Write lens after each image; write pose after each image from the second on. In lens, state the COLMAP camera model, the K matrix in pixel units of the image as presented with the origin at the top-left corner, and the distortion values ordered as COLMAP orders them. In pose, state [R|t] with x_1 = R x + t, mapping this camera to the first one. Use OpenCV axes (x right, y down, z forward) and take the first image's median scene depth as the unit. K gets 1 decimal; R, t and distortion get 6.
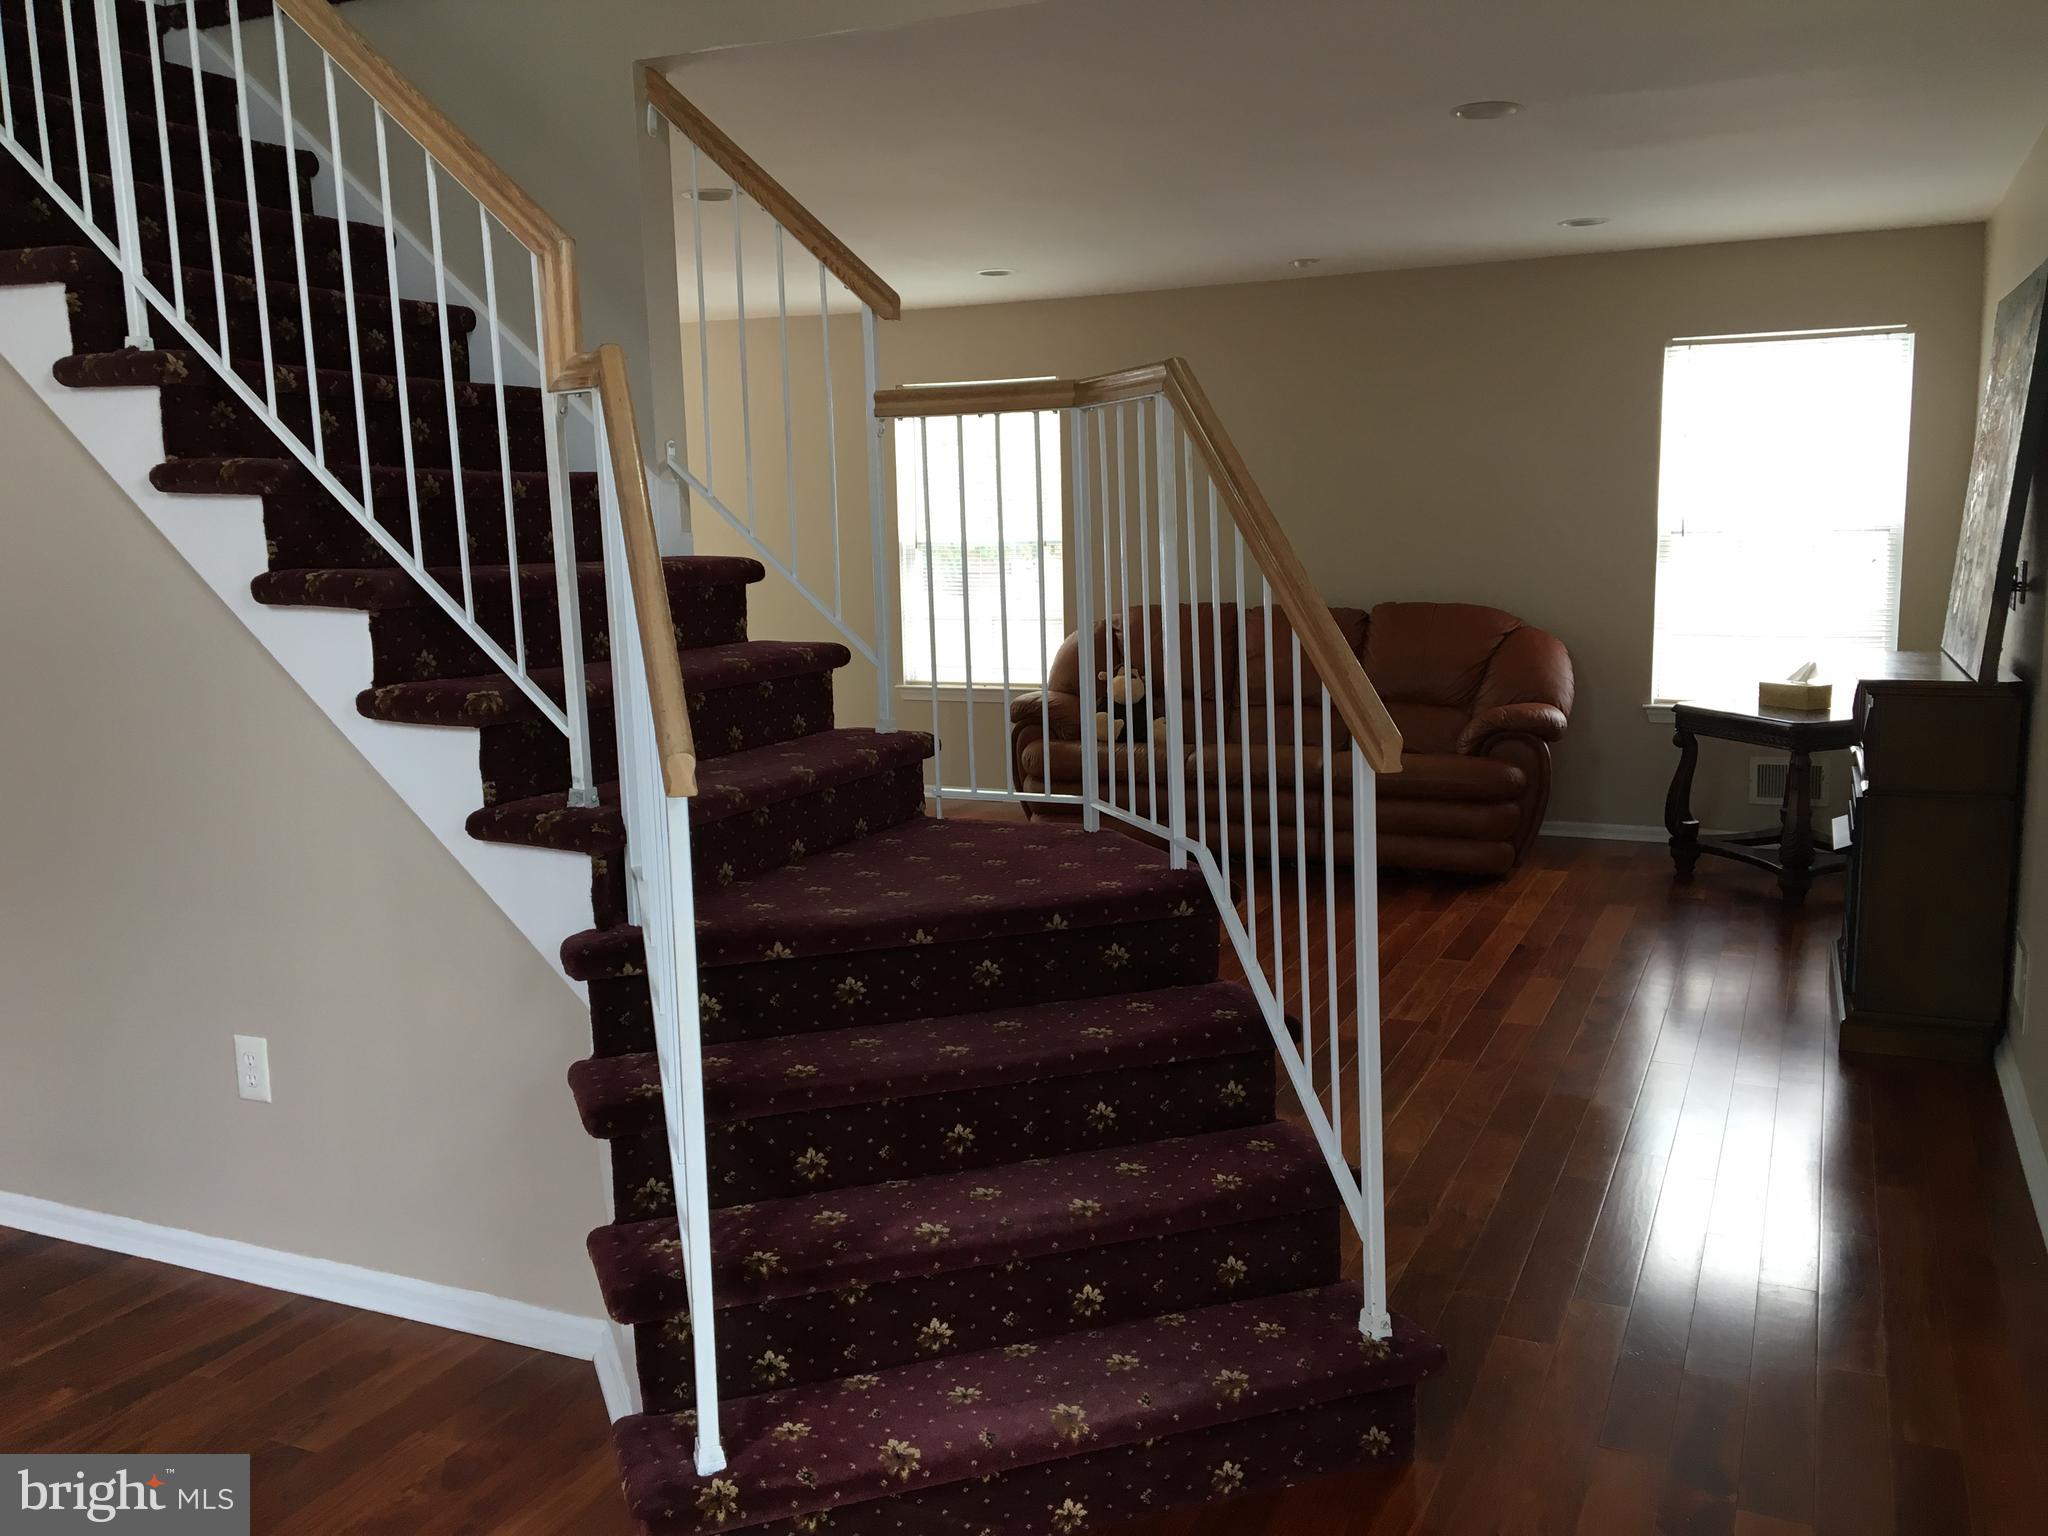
lens RADIAL K [[1732.0, 0, 1024.0], [0, 1732.0, 768.0], [0, 0, 1]] dist [0.126943, -0.199666]
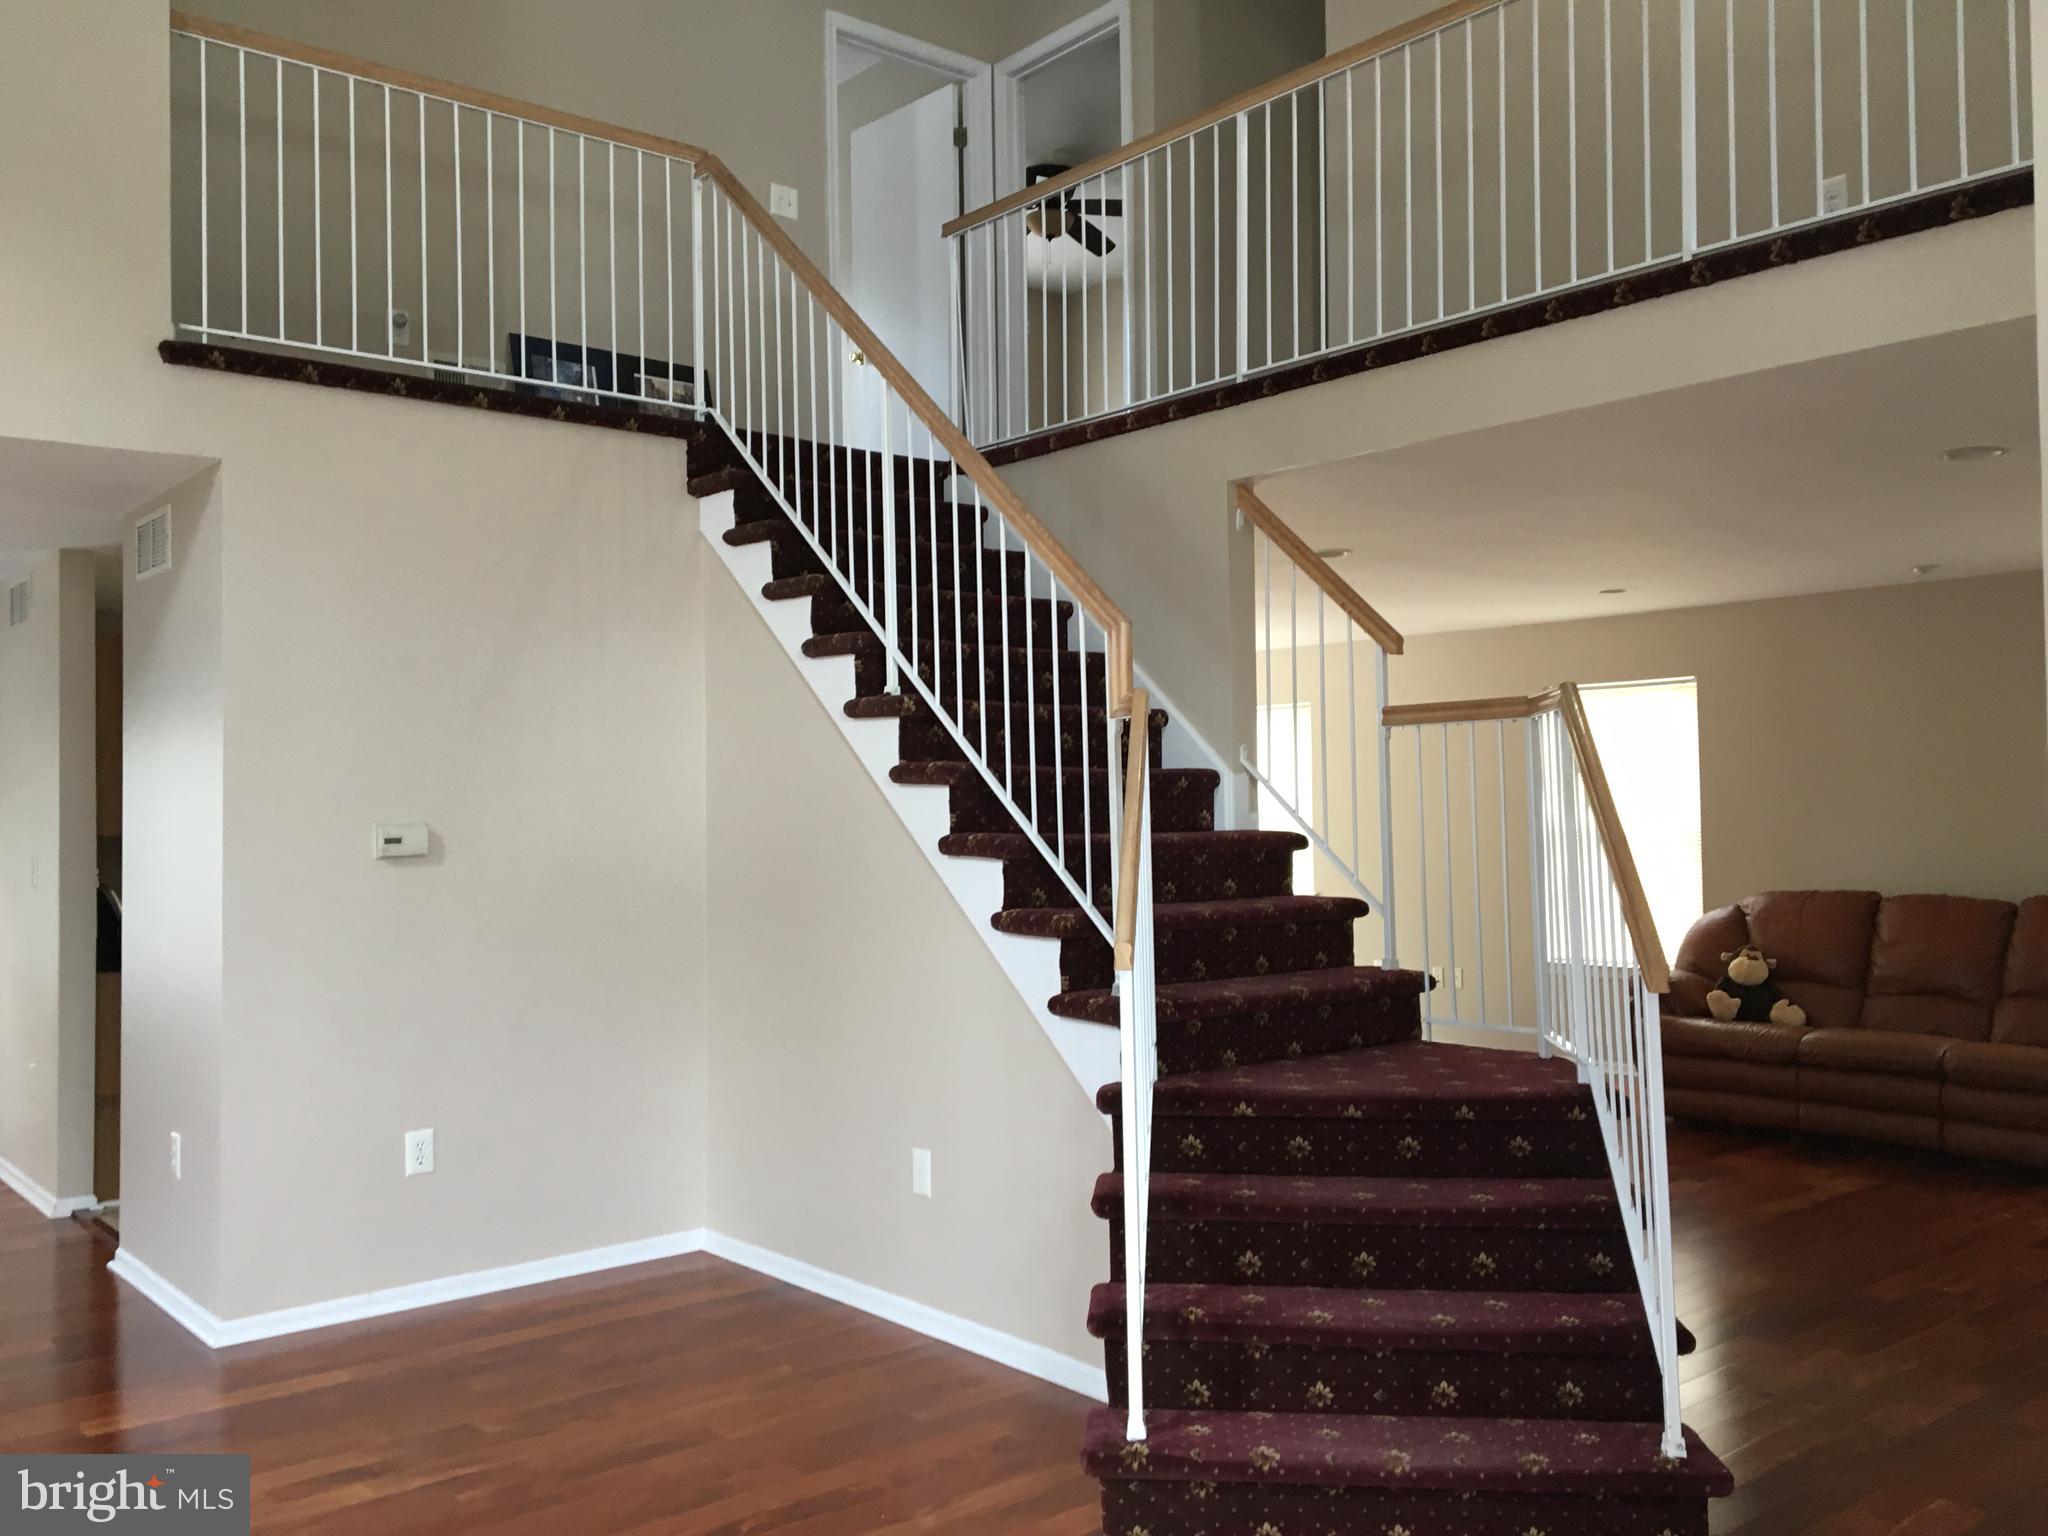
lens RADIAL K [[1732.0, 0, 1024.0], [0, 1732.0, 768.0], [0, 0, 1]] dist [0.126943, -0.199666]
pose [[0.906004, -0.001306, -0.423267, 0.280136], [-0.068768, 0.986255, -0.150243, 0.056481], [0.417645, 0.165228, 0.893461, -0.346464]]
